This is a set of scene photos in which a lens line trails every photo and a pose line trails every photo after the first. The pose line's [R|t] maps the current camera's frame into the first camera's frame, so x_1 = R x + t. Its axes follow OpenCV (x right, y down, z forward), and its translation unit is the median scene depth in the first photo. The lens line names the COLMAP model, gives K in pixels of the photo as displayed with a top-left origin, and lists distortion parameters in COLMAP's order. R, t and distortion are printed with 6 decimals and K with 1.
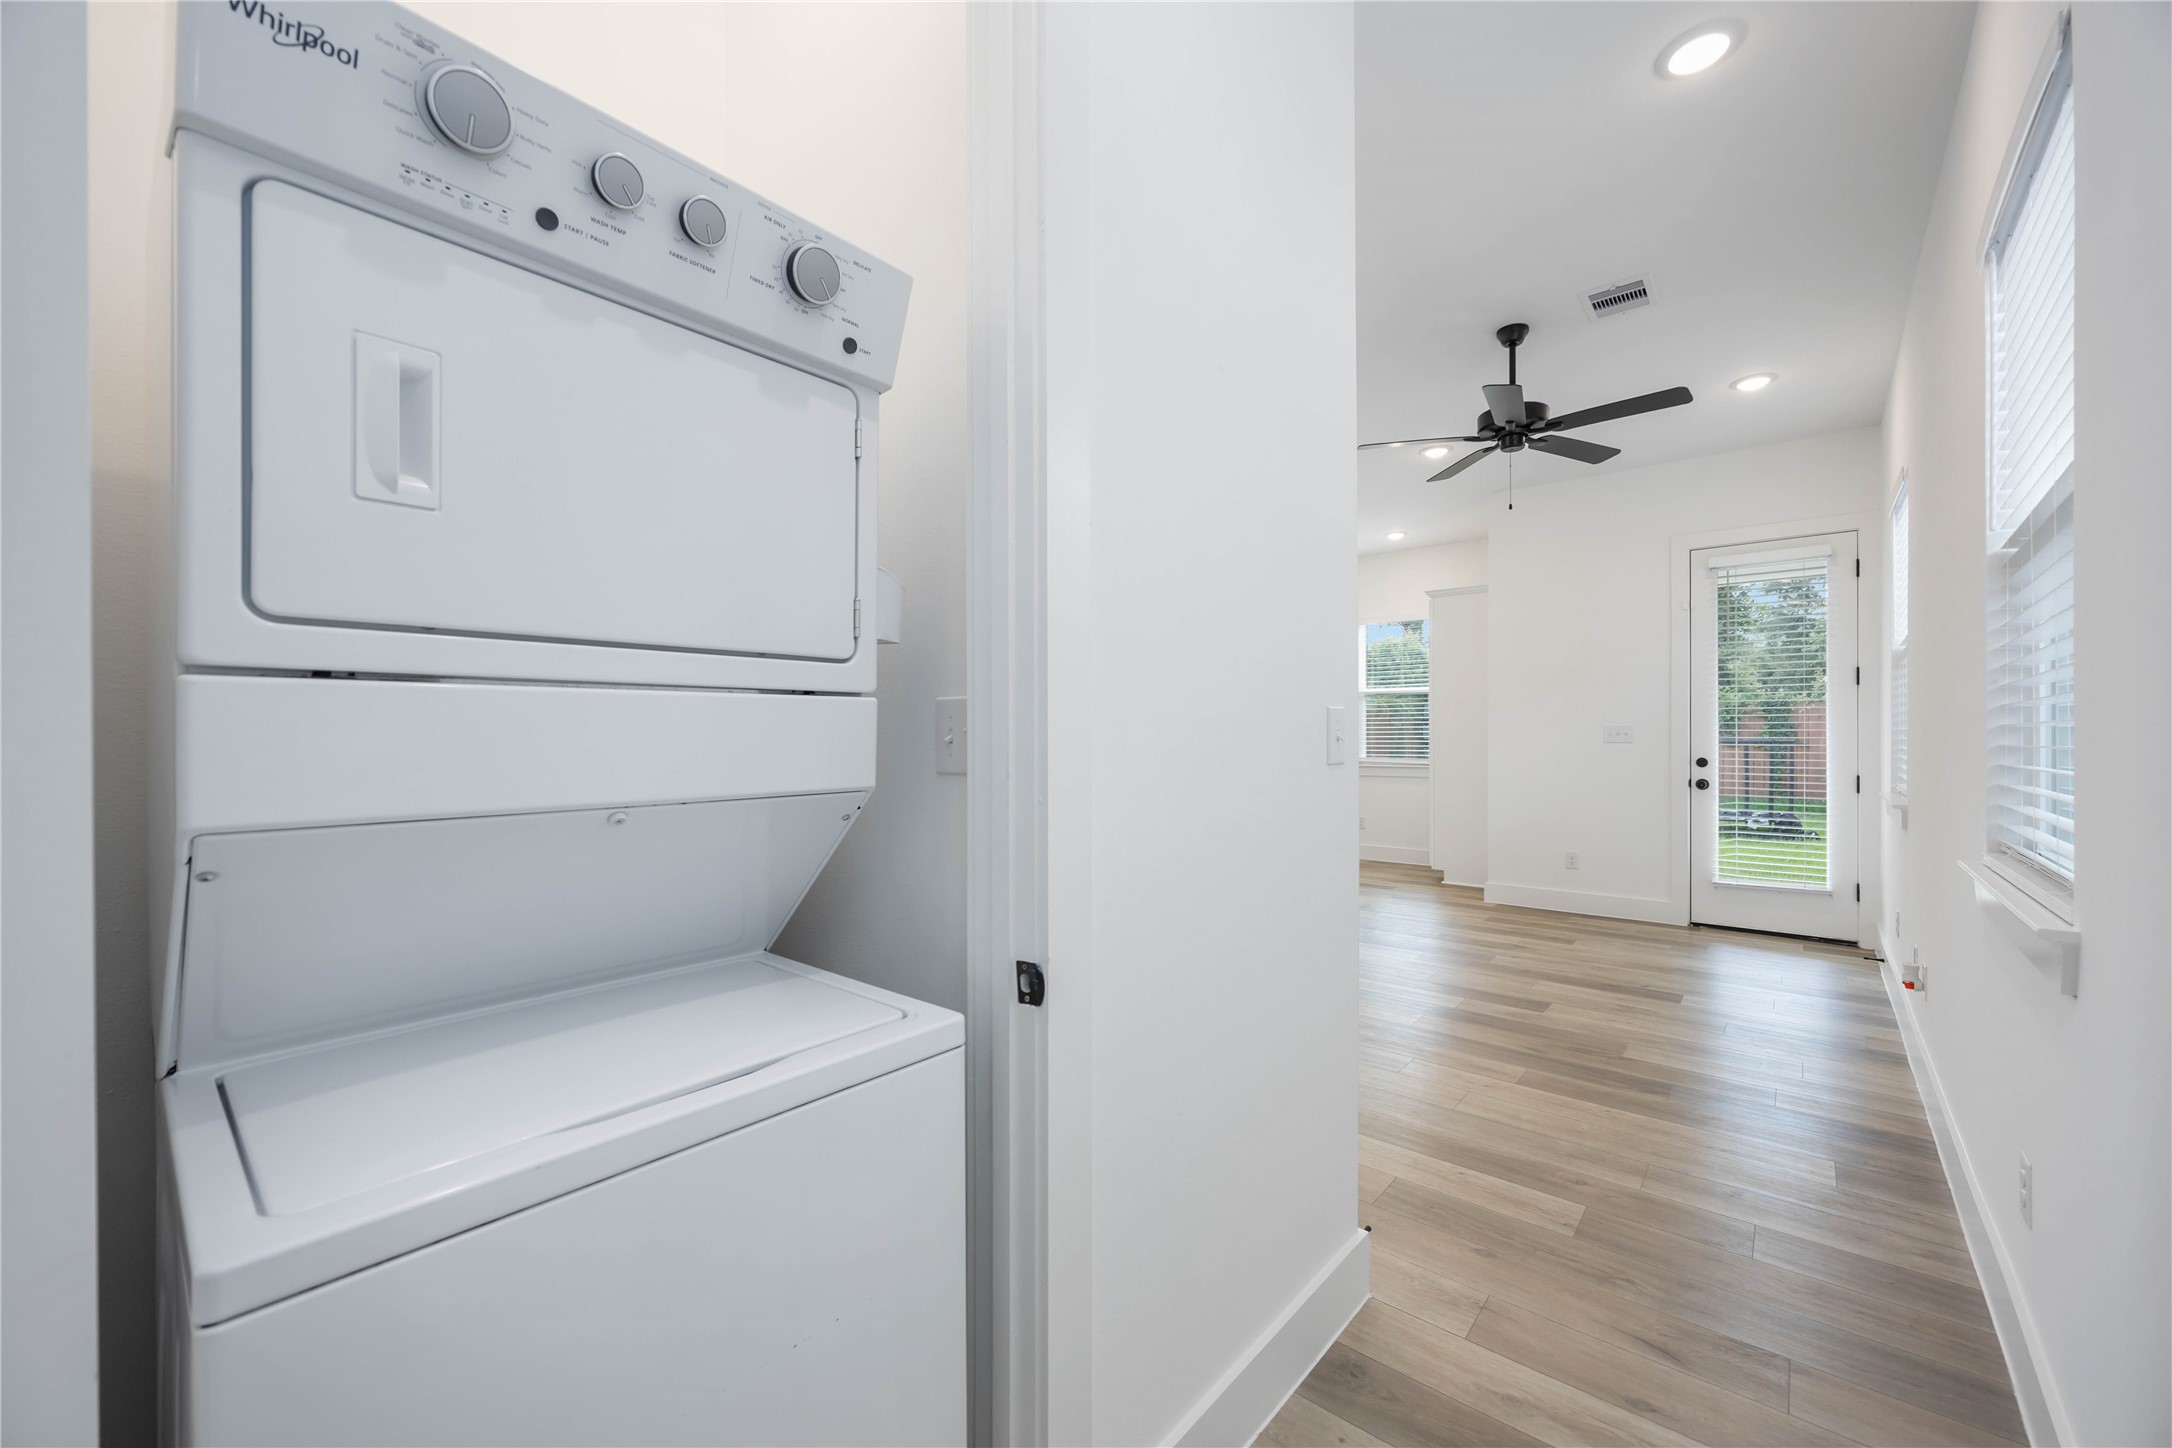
lens RADIAL K [[831.3, 0, 1099.3], [0, 831.3, 728.6], [0, 0, 1]] dist [-0.001249, -0.000935]
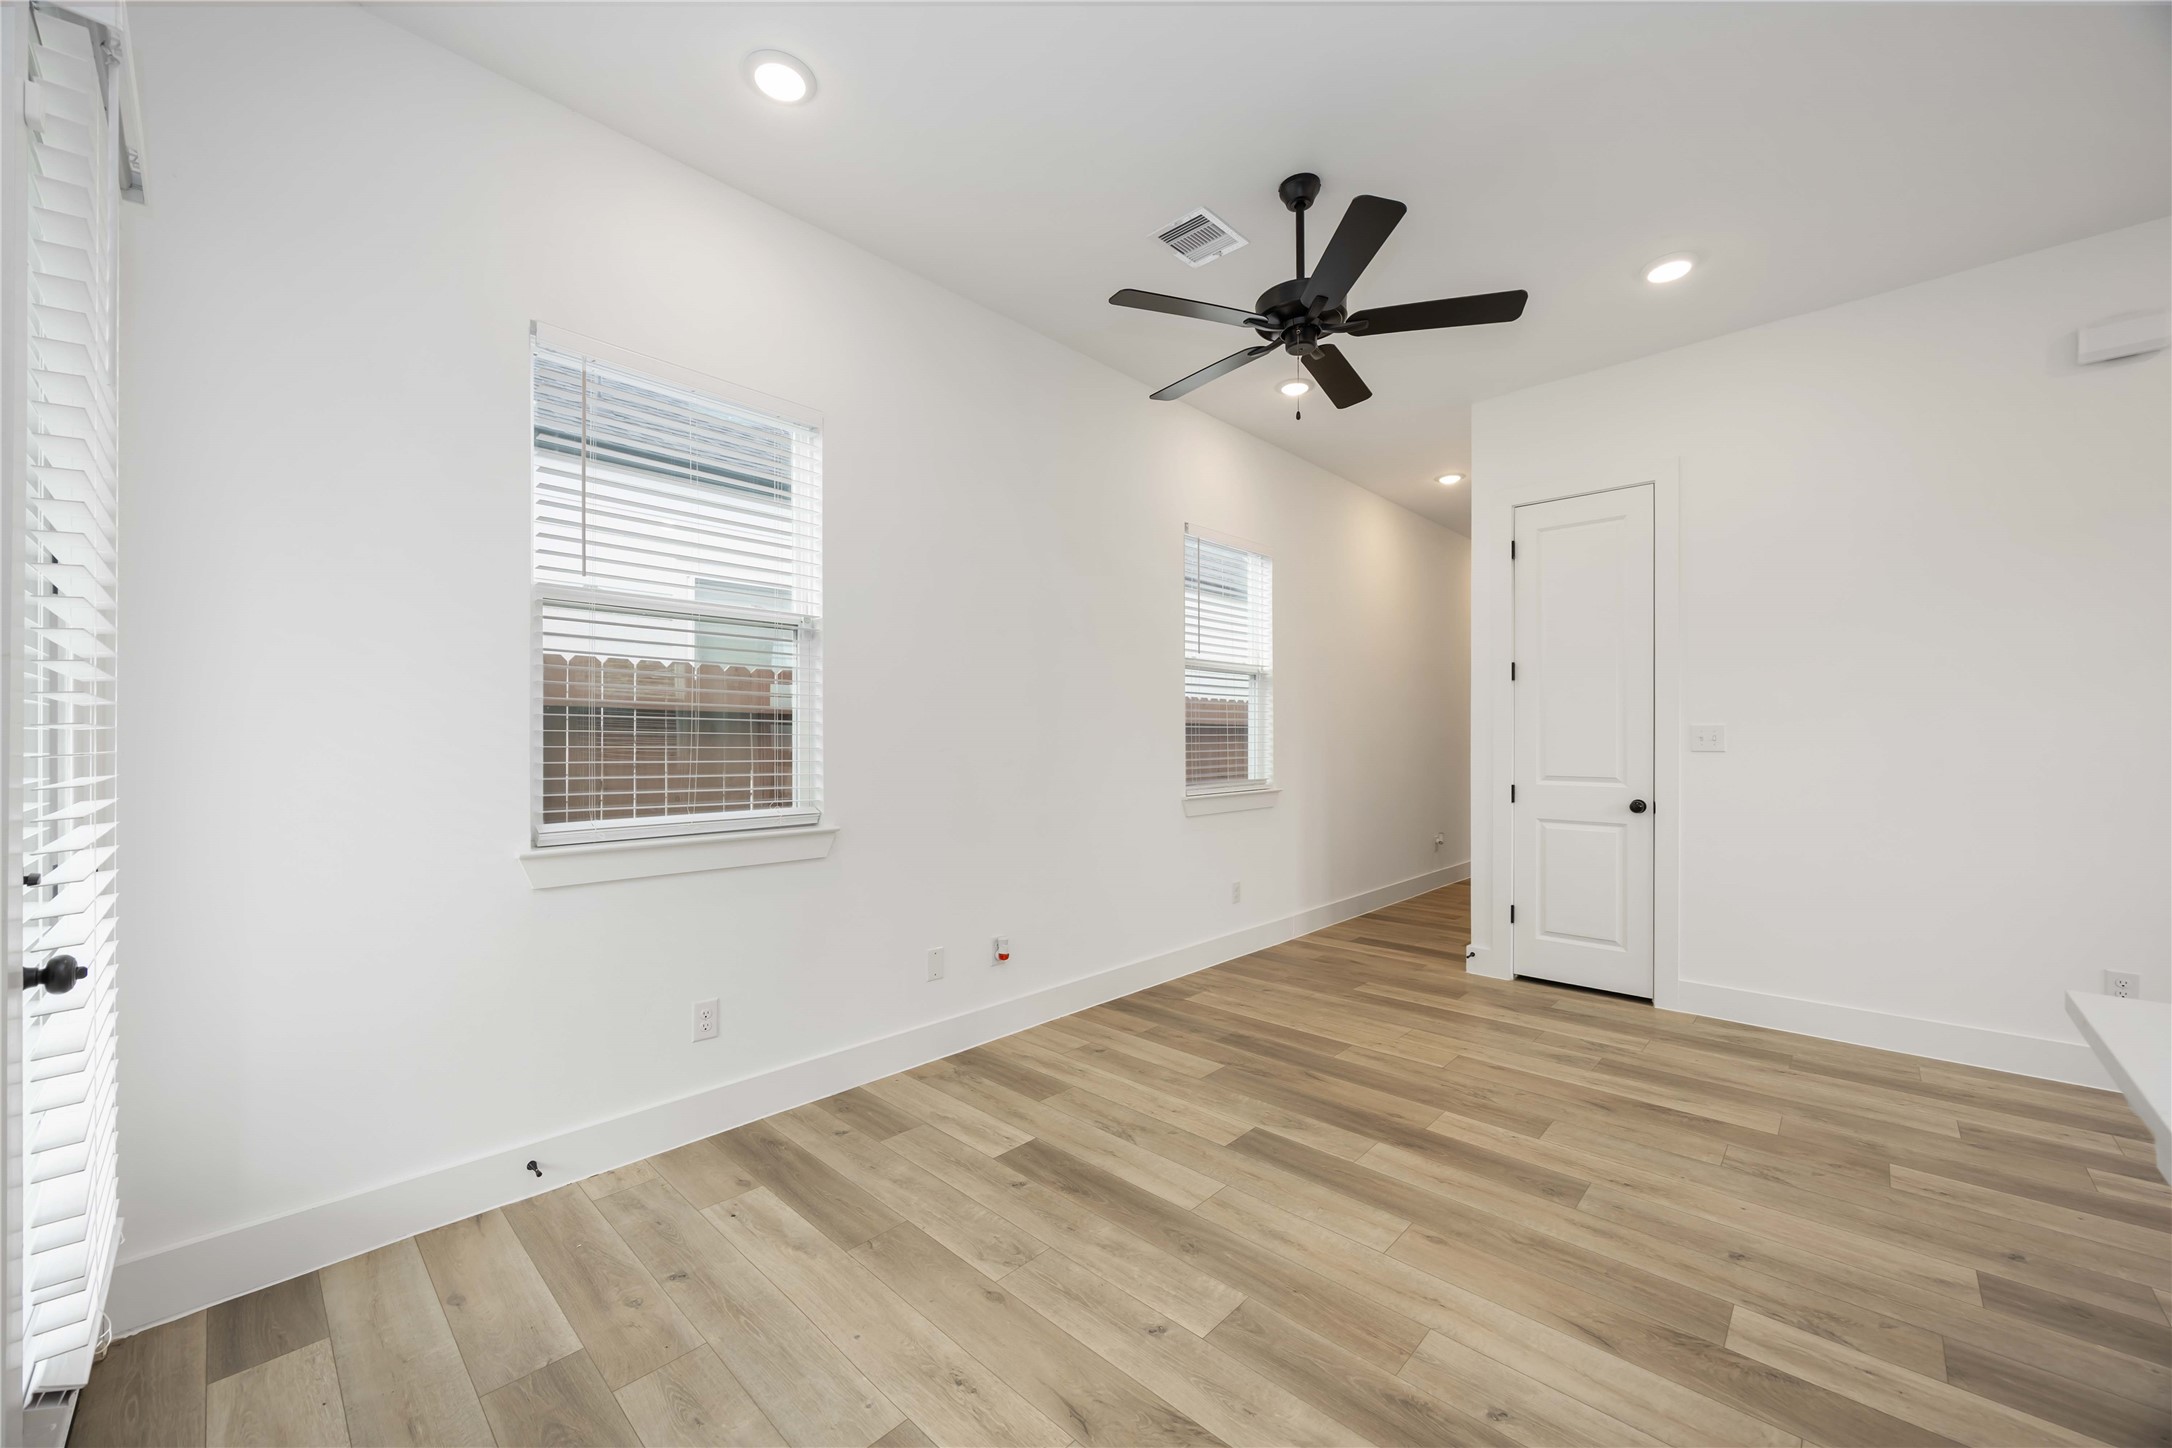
lens RADIAL K [[831.3, 0, 1088.2], [0, 831.3, 734.9], [0, 0, 1]] dist [-0.001249, -0.000935]
pose [[-0.998558, -0.003253, 0.053586, 0.822556], [-0.003715, 0.999957, -0.008526, 0.016196], [-0.053556, -0.008713, -0.998527, 2.208410]]
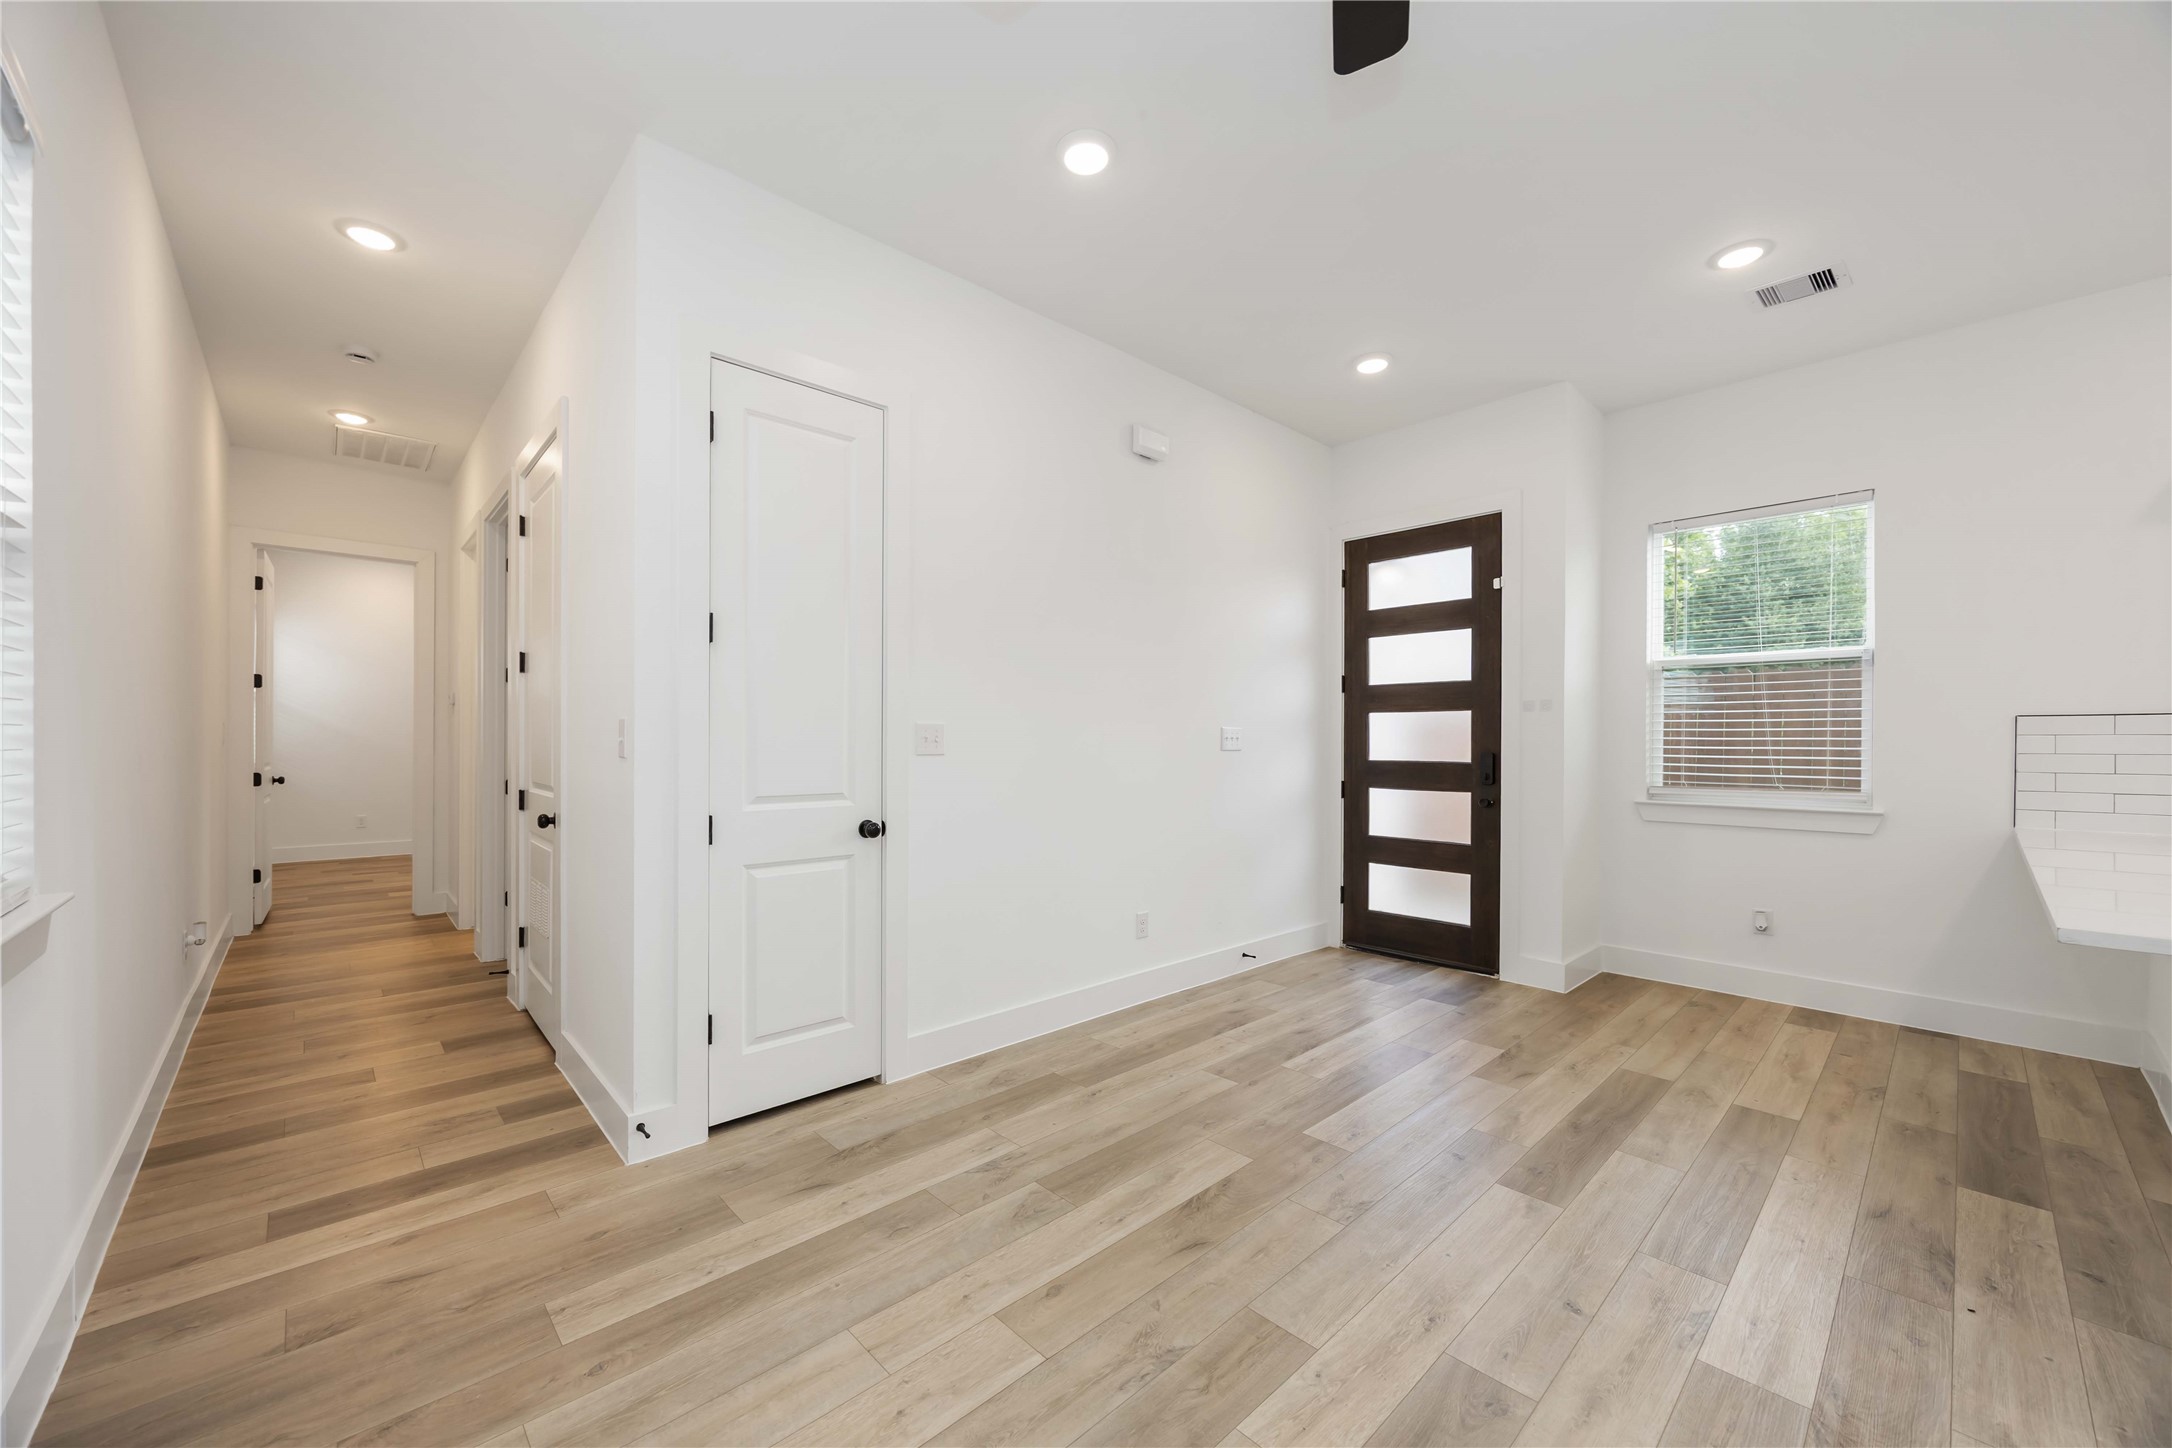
lens RADIAL K [[831.3, 0, 1086.3], [0, 831.3, 743.0], [0, 0, 1]] dist [-0.001249, -0.000935]
pose [[-0.117449, 0.001714, -0.993077, 0.986095], [0.003754, 0.999992, 0.001282, 0.011176], [0.993072, -0.003577, -0.117454, 1.200241]]
